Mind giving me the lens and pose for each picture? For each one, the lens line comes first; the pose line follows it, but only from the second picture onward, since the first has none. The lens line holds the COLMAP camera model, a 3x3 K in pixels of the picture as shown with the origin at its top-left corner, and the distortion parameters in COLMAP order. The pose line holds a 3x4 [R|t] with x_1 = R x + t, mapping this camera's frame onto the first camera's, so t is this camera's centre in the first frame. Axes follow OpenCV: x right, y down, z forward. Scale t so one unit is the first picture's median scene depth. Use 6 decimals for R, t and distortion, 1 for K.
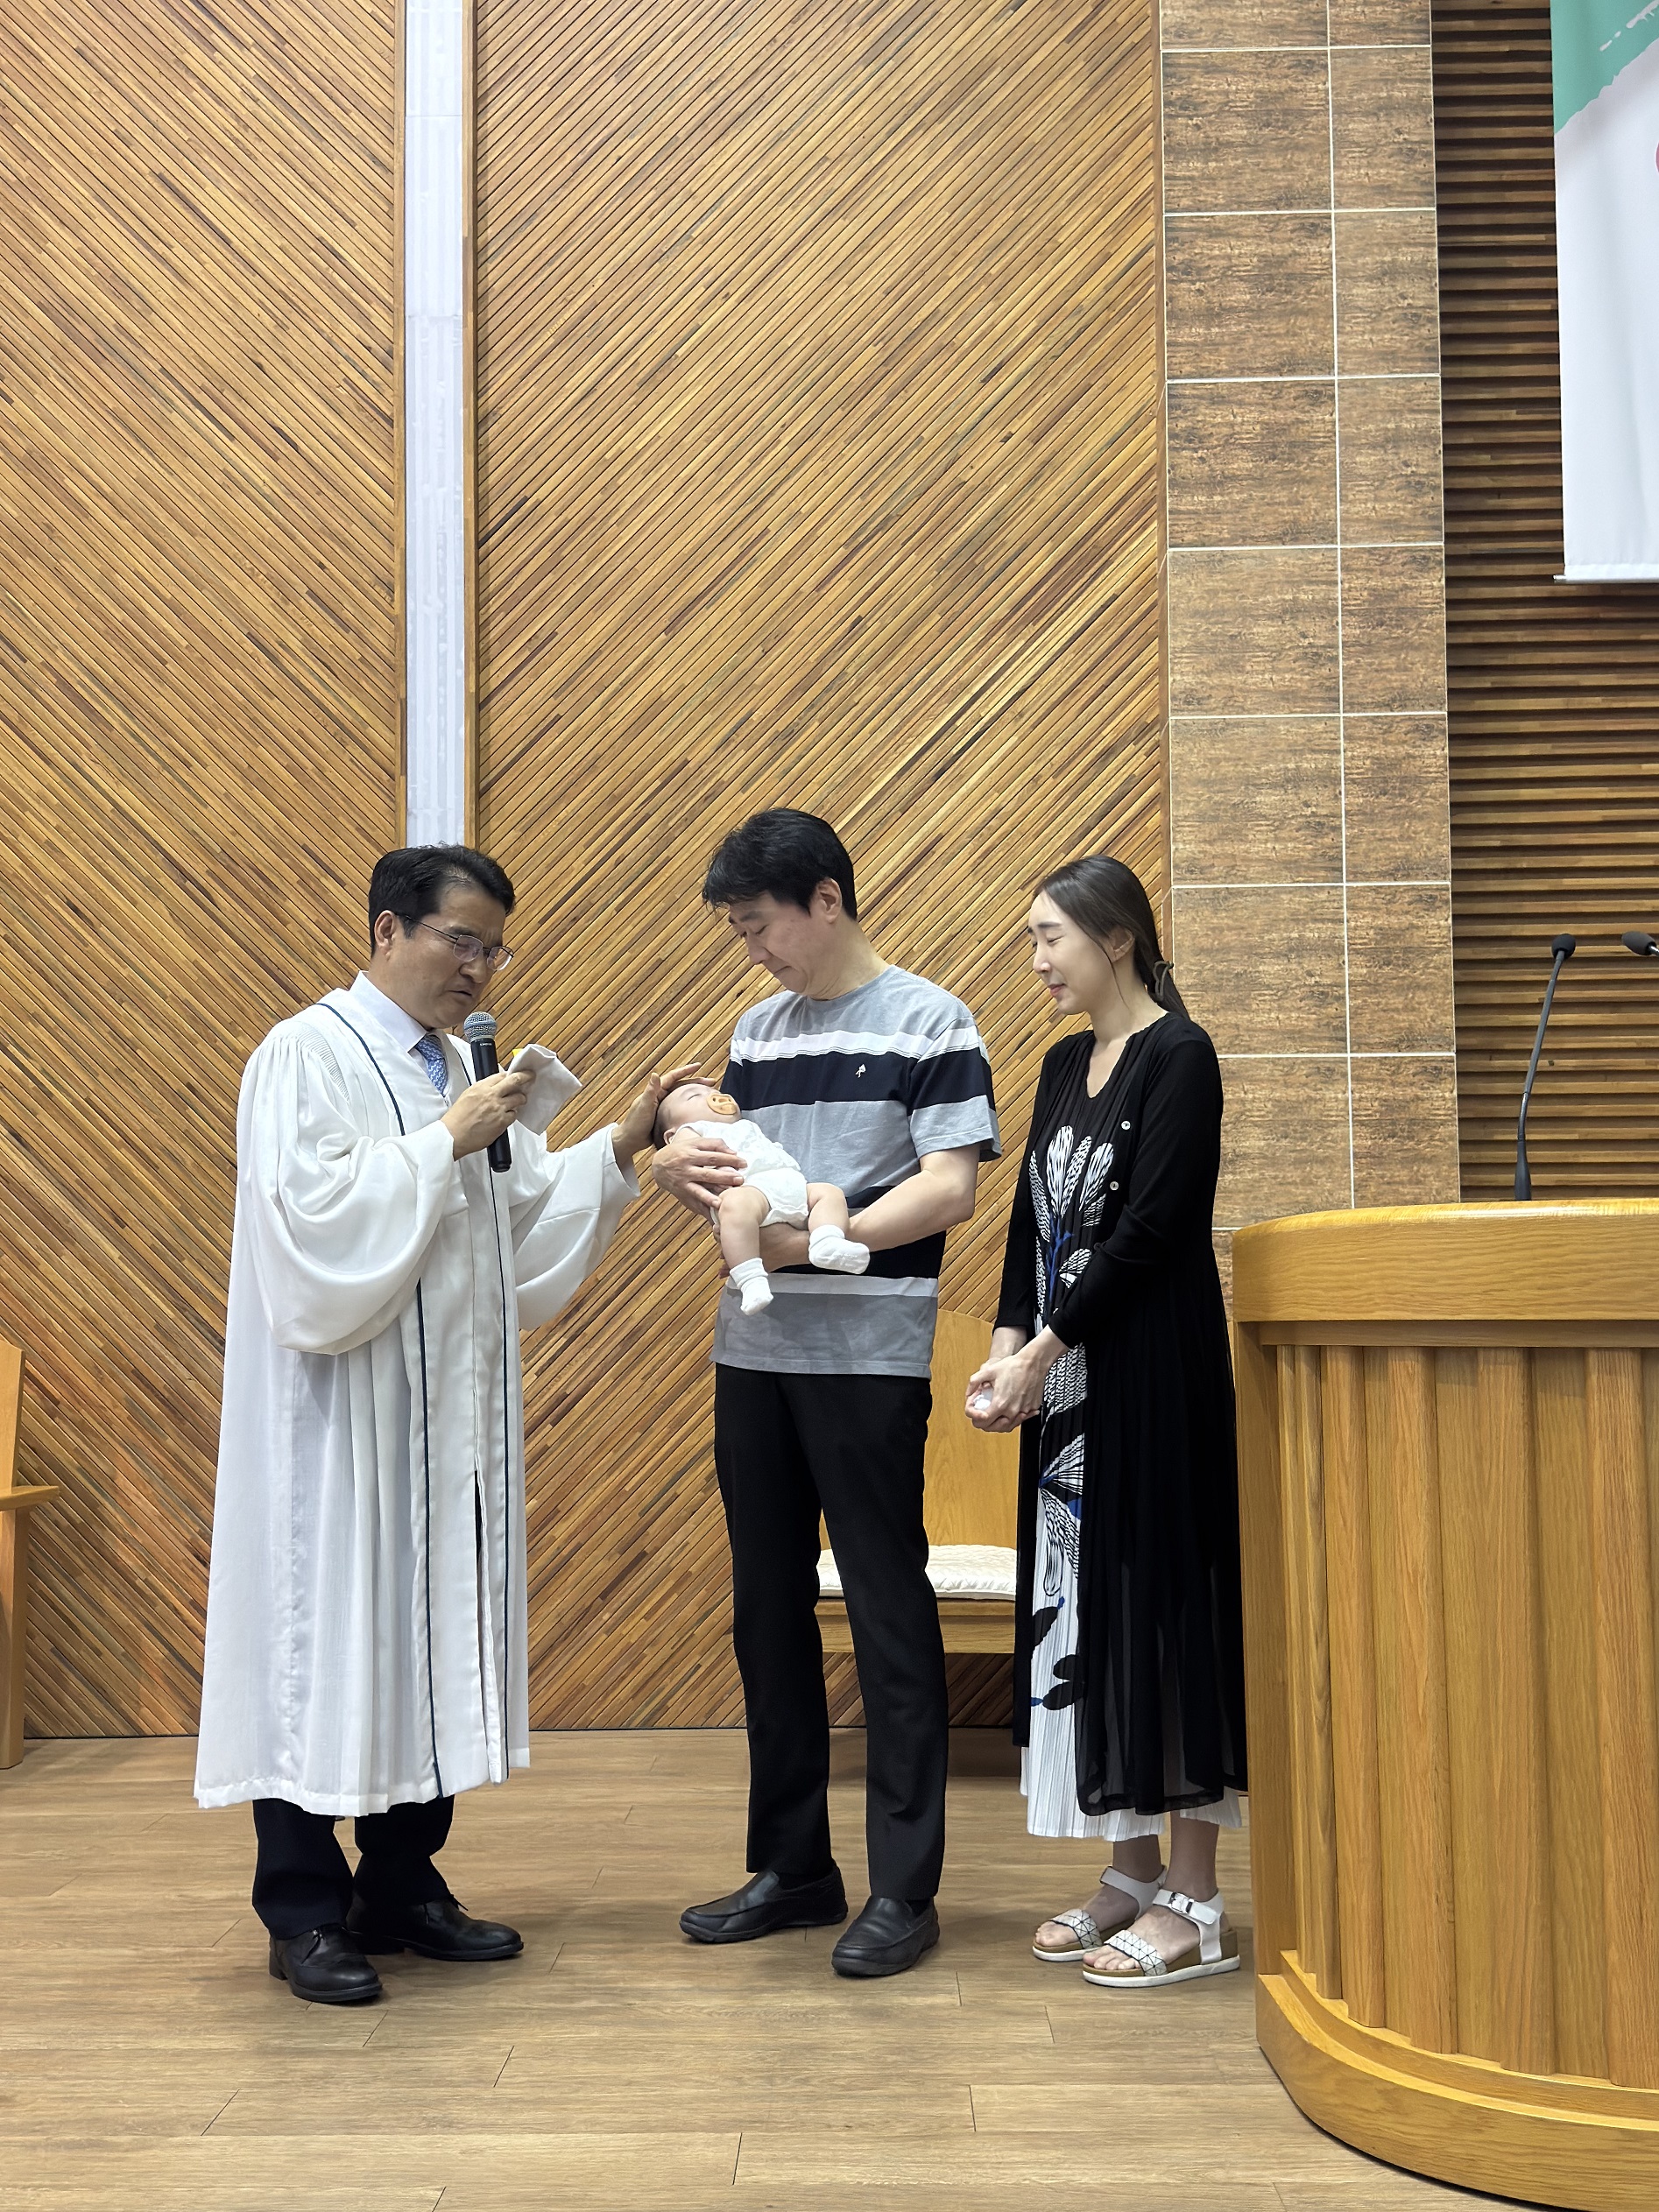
lens RADIAL K [[2464.3, 0, 835.0], [0, 2464.3, 1102.8], [0, 0, 1]] dist [0.118515, 0.000000]
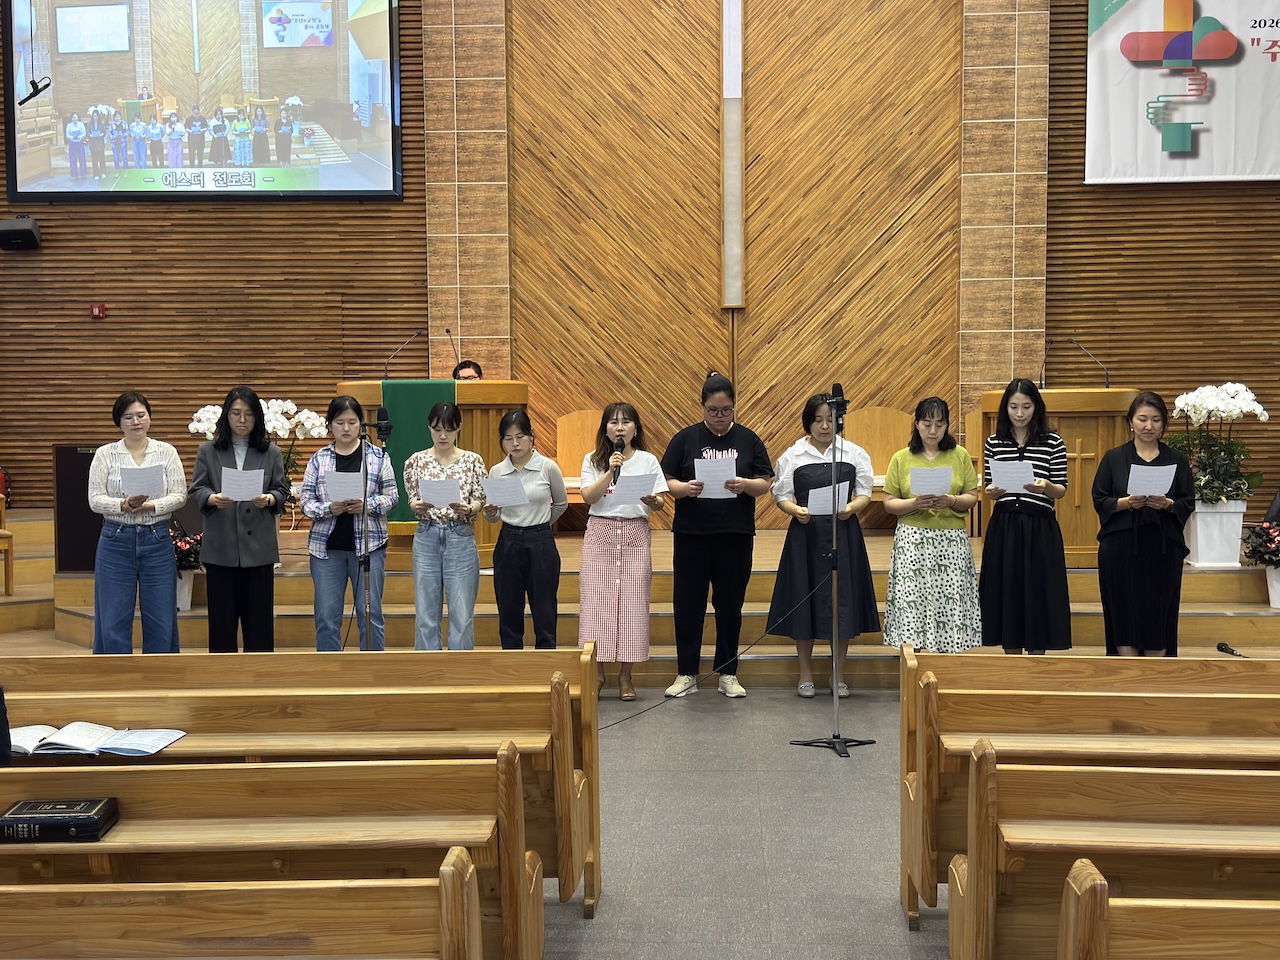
lens RADIAL K [[1614.8, 0, 620.1], [0, 1614.8, 504.2], [0, 0, 1]] dist [0.081837, 0.000000]
pose [[0.999150, 0.001181, -0.041209, -0.221508], [0.005139, 0.988227, 0.152909, -0.120035], [0.040905, -0.152991, 0.987381, -1.169066]]
